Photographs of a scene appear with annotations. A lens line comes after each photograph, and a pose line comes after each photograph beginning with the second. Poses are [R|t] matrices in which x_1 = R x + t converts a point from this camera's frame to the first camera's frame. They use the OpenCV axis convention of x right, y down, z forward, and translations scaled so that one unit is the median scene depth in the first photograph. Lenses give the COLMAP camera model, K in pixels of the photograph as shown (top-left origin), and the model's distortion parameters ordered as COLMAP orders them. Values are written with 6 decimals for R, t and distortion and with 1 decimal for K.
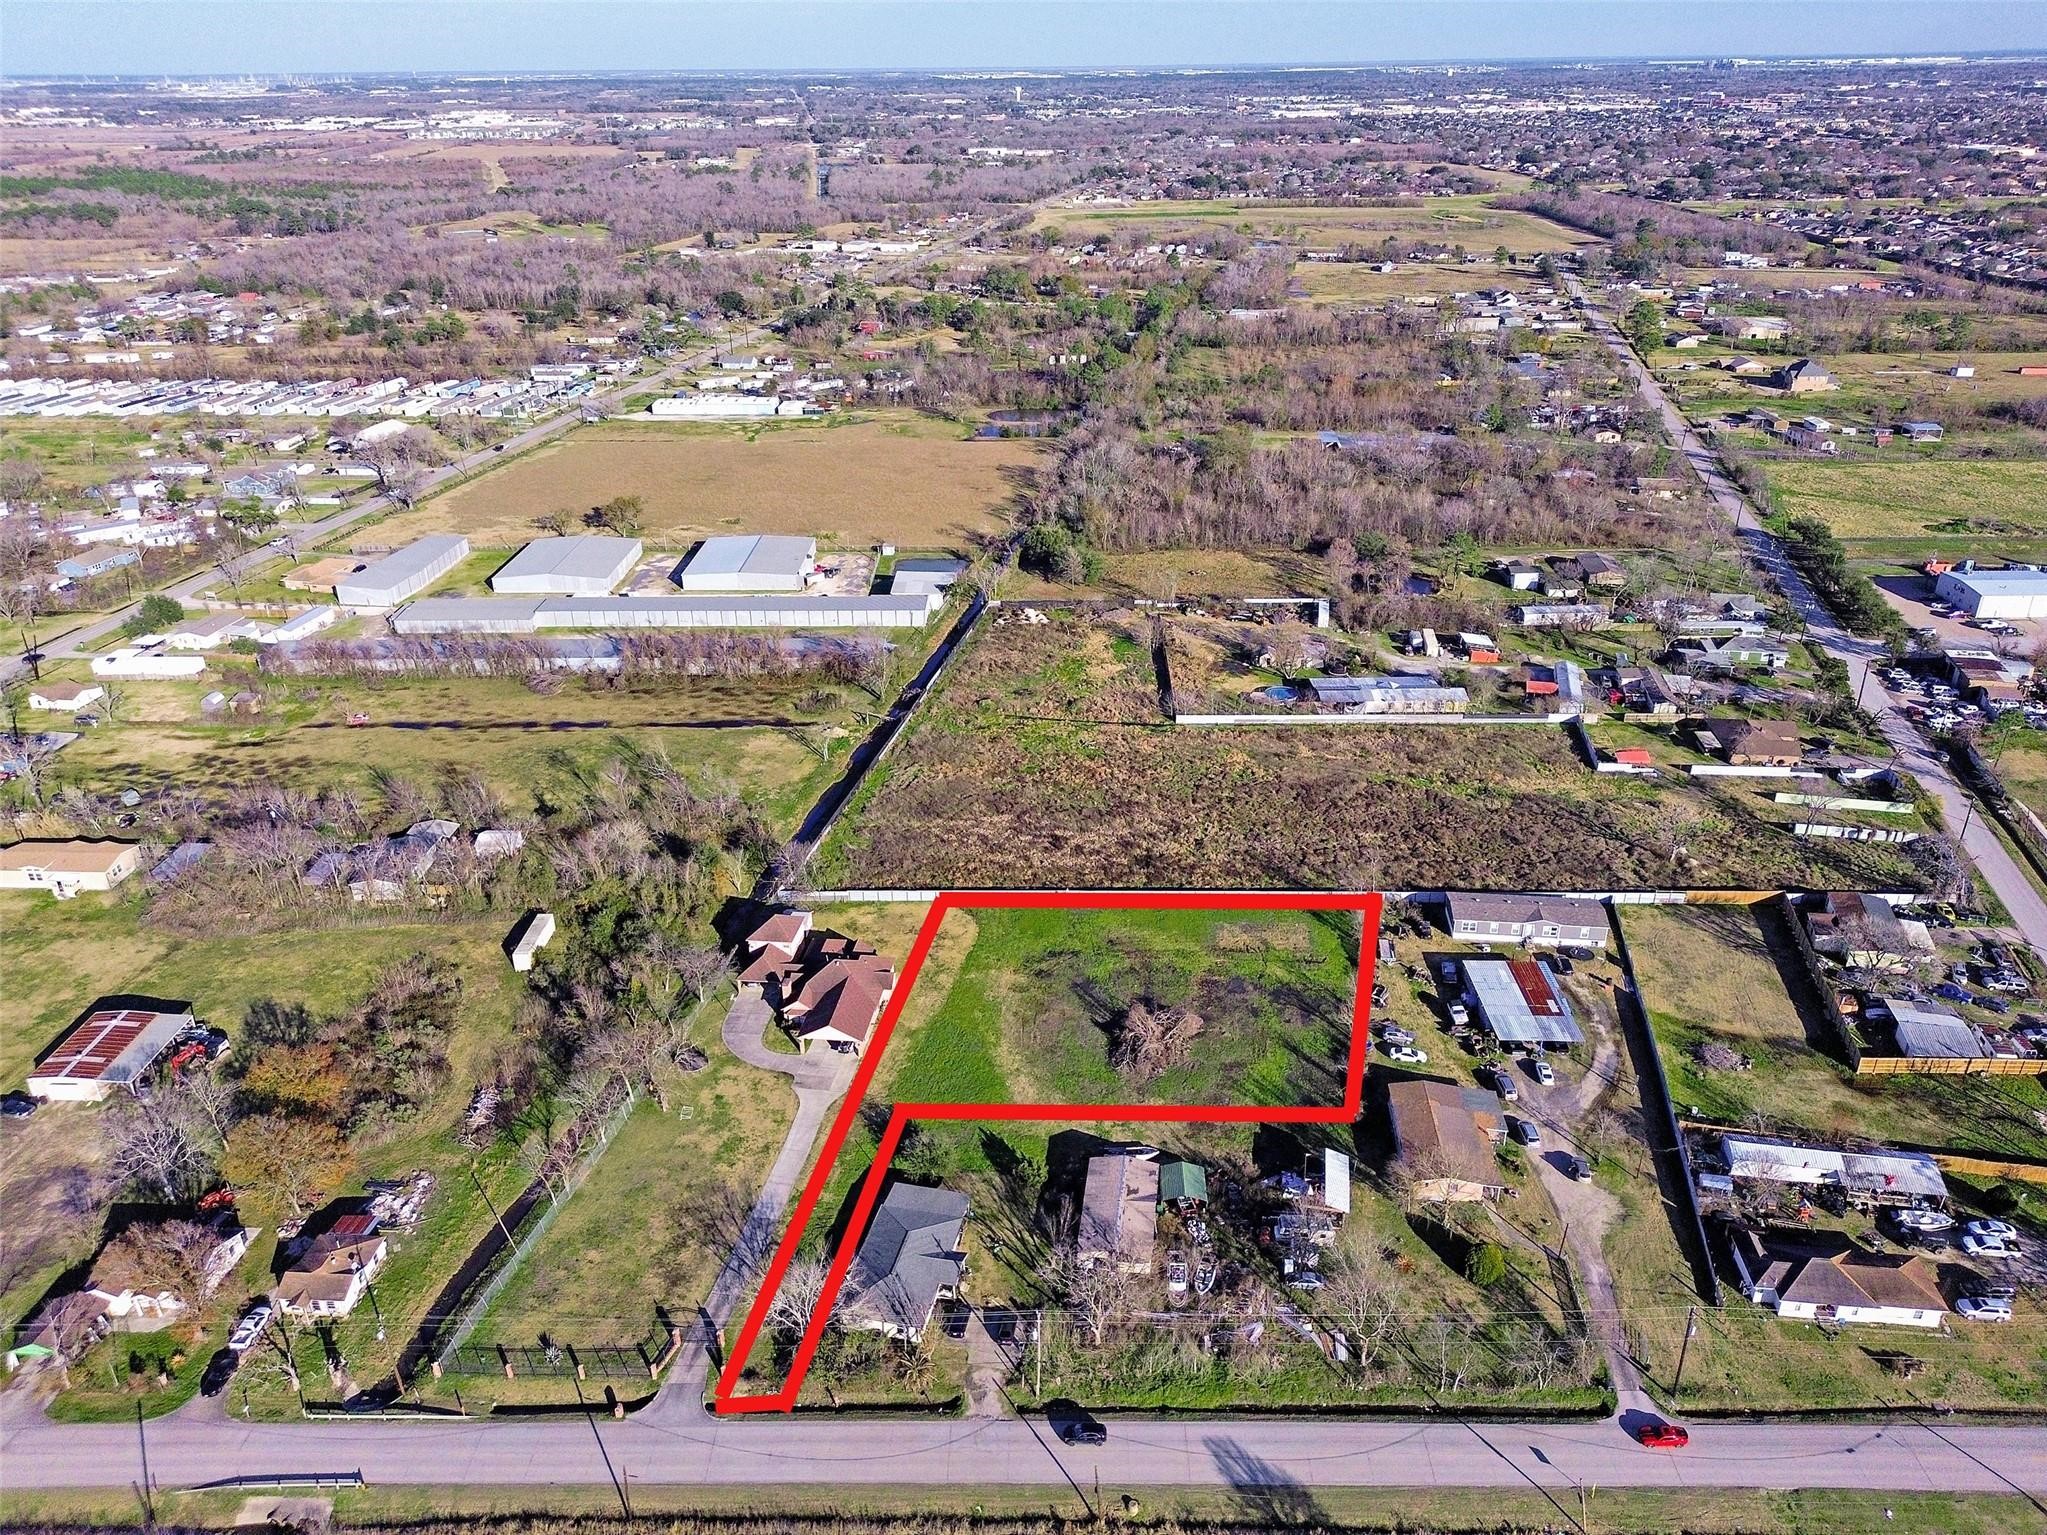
lens RADIAL K [[1438.7, 0, 1031.3], [0, 1438.7, 773.3], [0, 0, 1]] dist [0.083183, -0.090978]
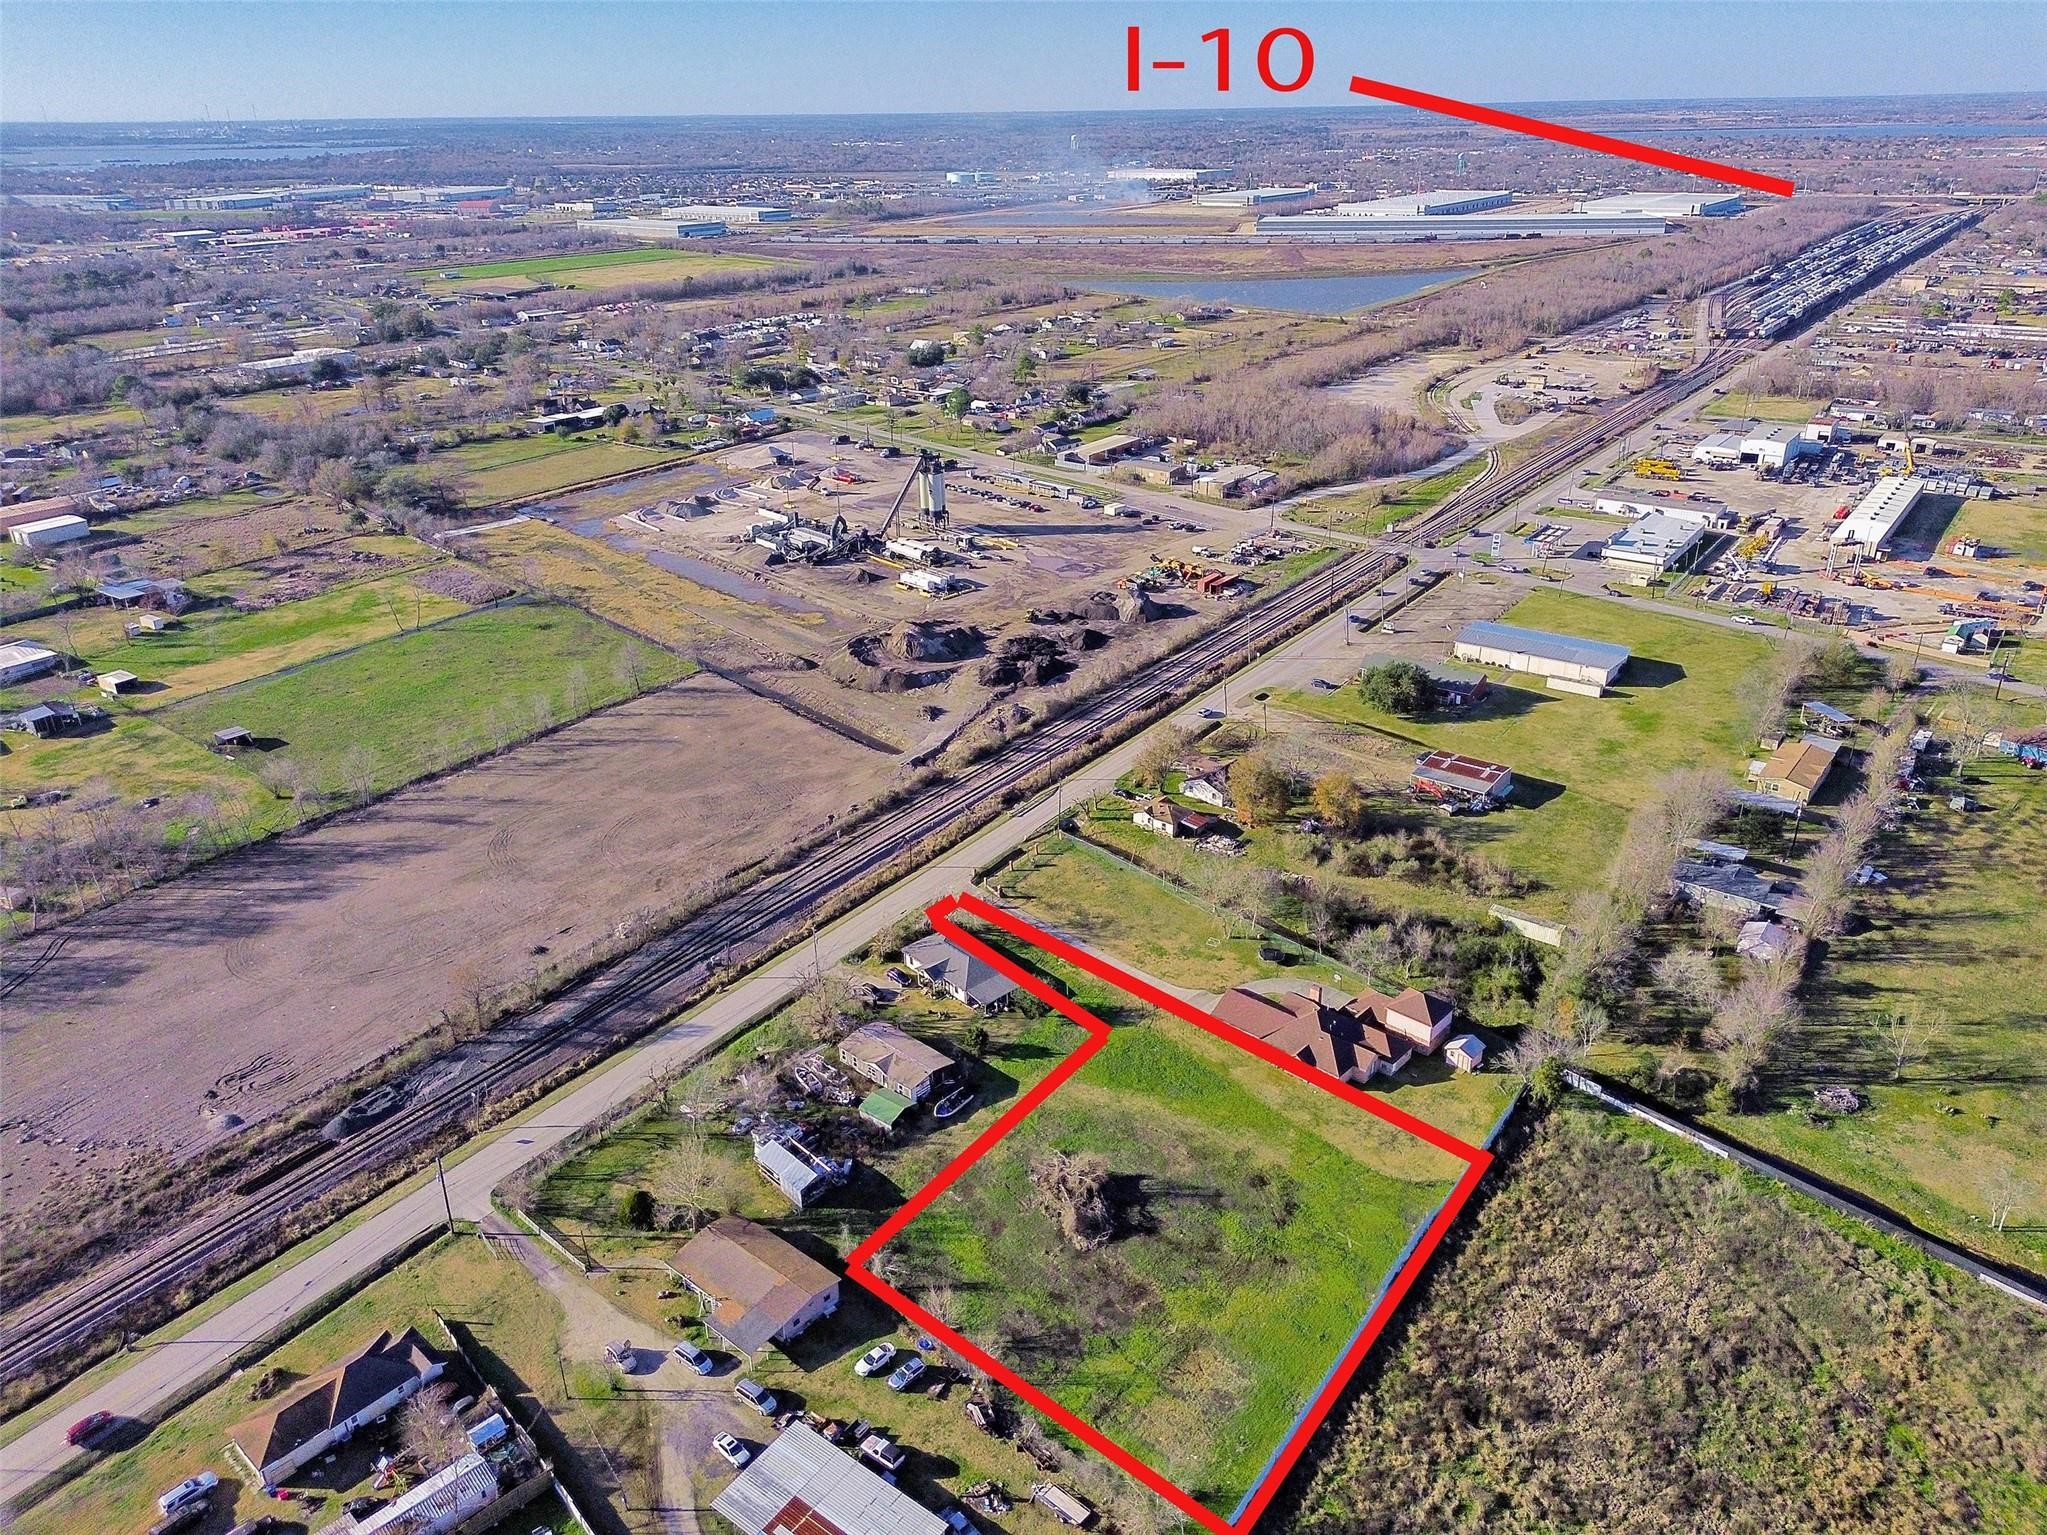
lens RADIAL K [[1439.4, 0, 1023.5], [0, 1439.4, 767.5], [0, 0, 1]] dist [0.075959, -0.083589]
pose [[-0.576569, 0.358968, -0.733969, 0.494418], [-0.341305, 0.710369, 0.615538, -0.403101], [0.742347, 0.605407, -0.287059, 0.792763]]
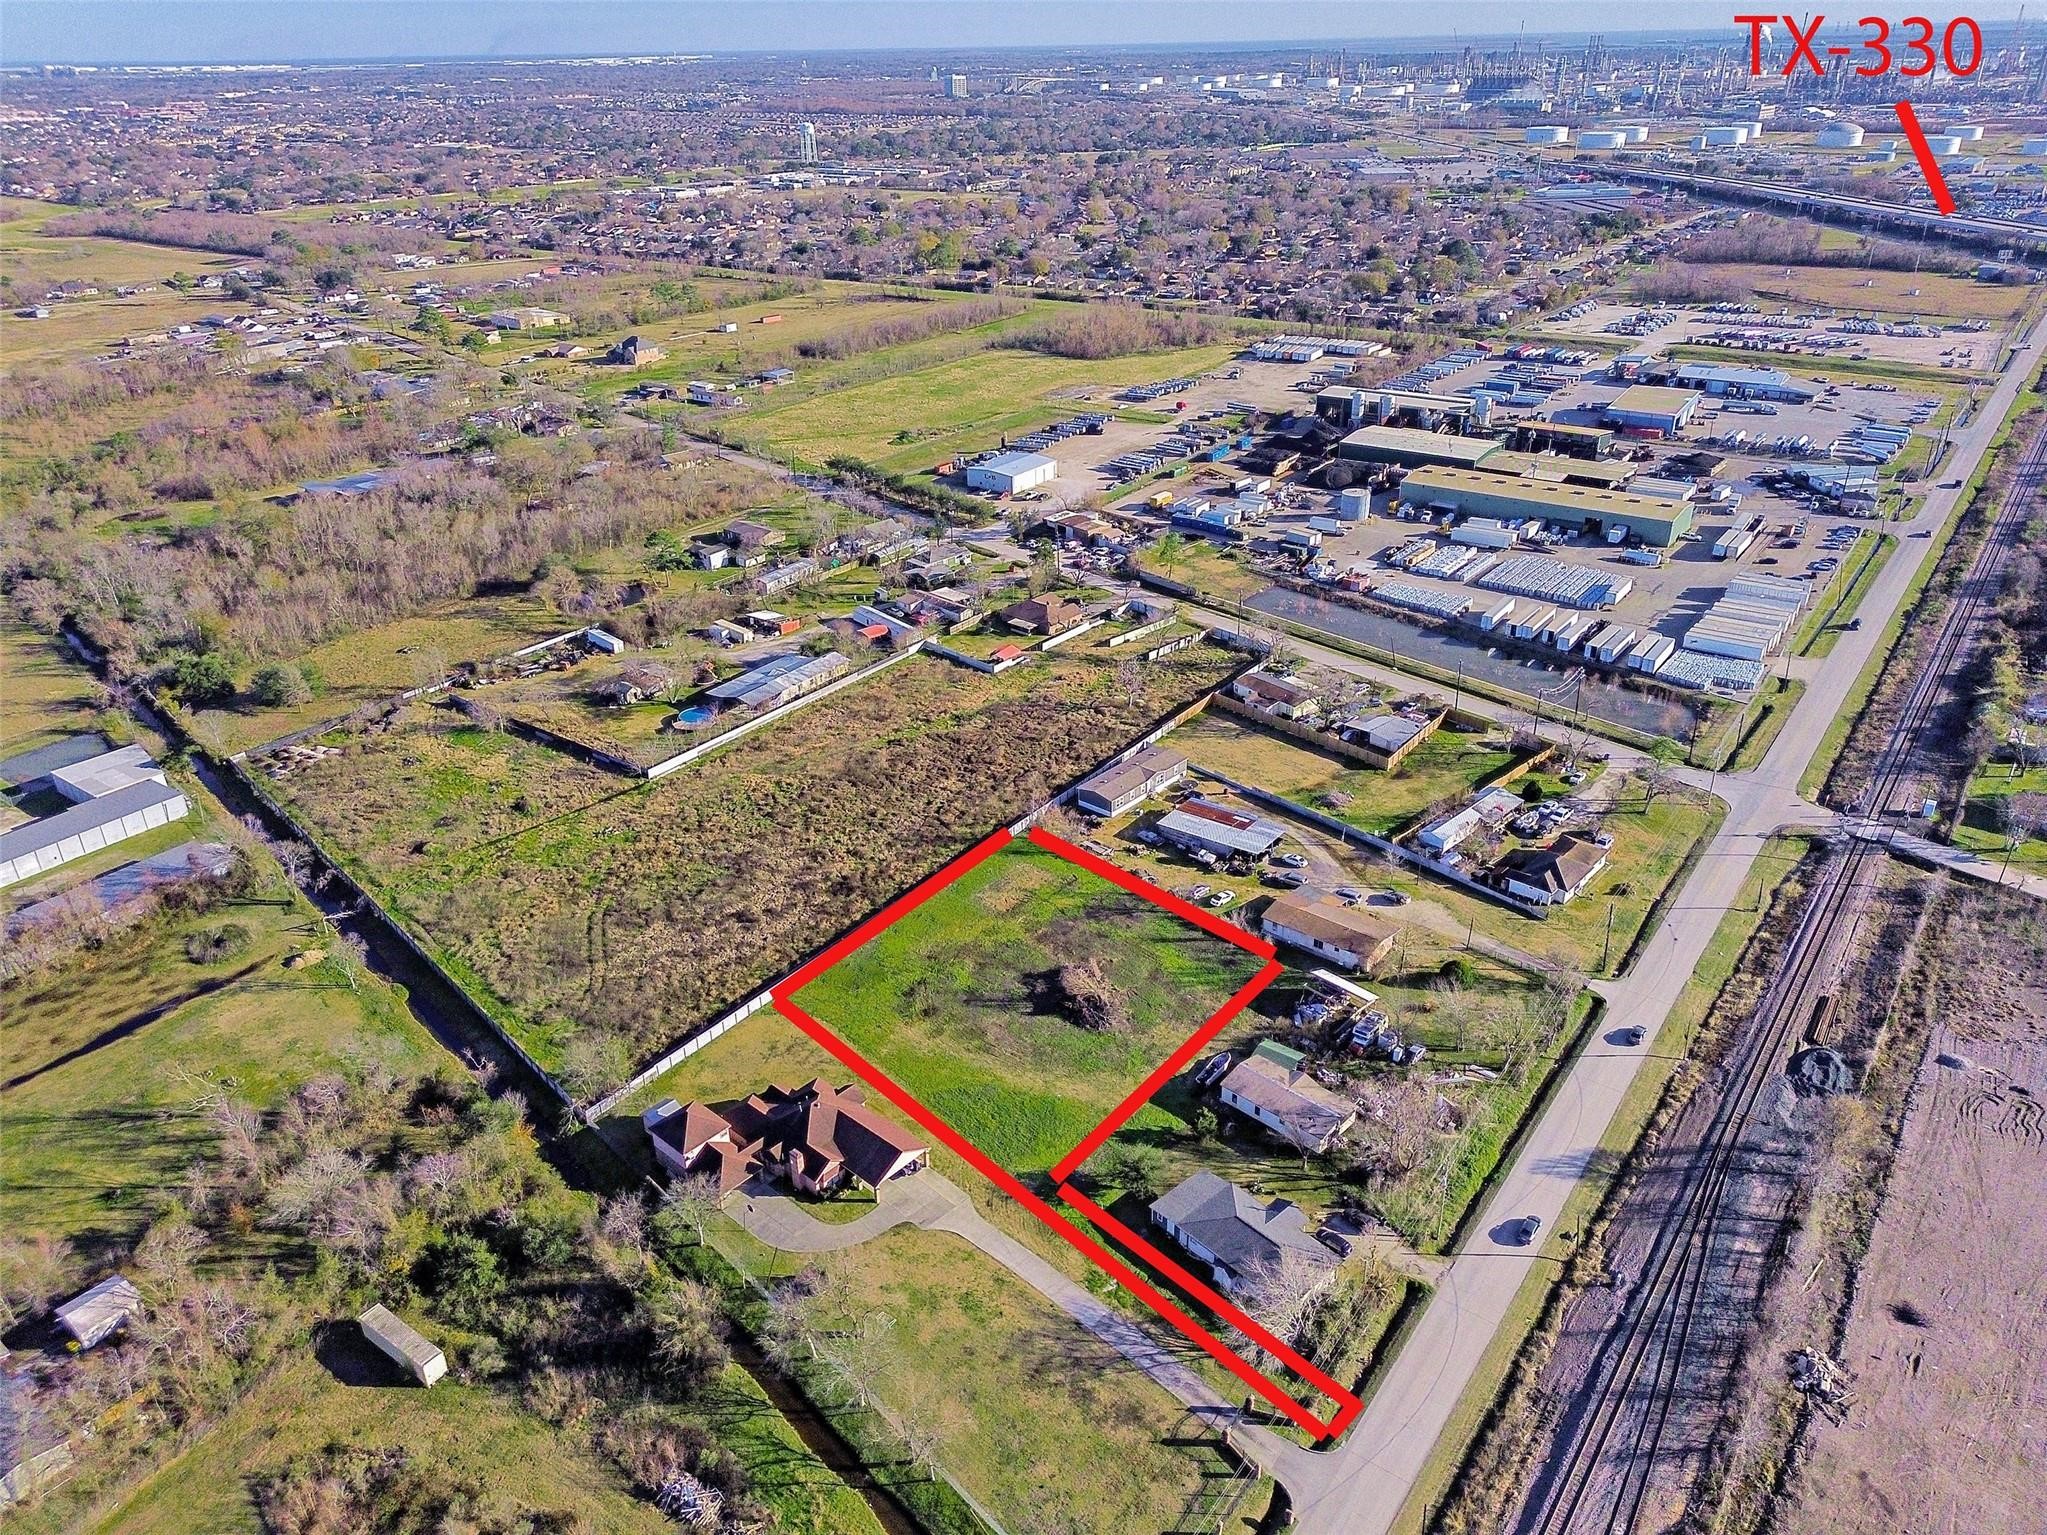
lens RADIAL K [[1438.7, 0, 1031.3], [0, 1438.7, 773.3], [0, 0, 1]] dist [0.083183, -0.090978]
pose [[0.575251, -0.367392, 0.730828, -0.474978], [0.369820, 0.913742, 0.168251, -0.113117], [-0.729602, 0.173488, 0.661500, 0.229726]]
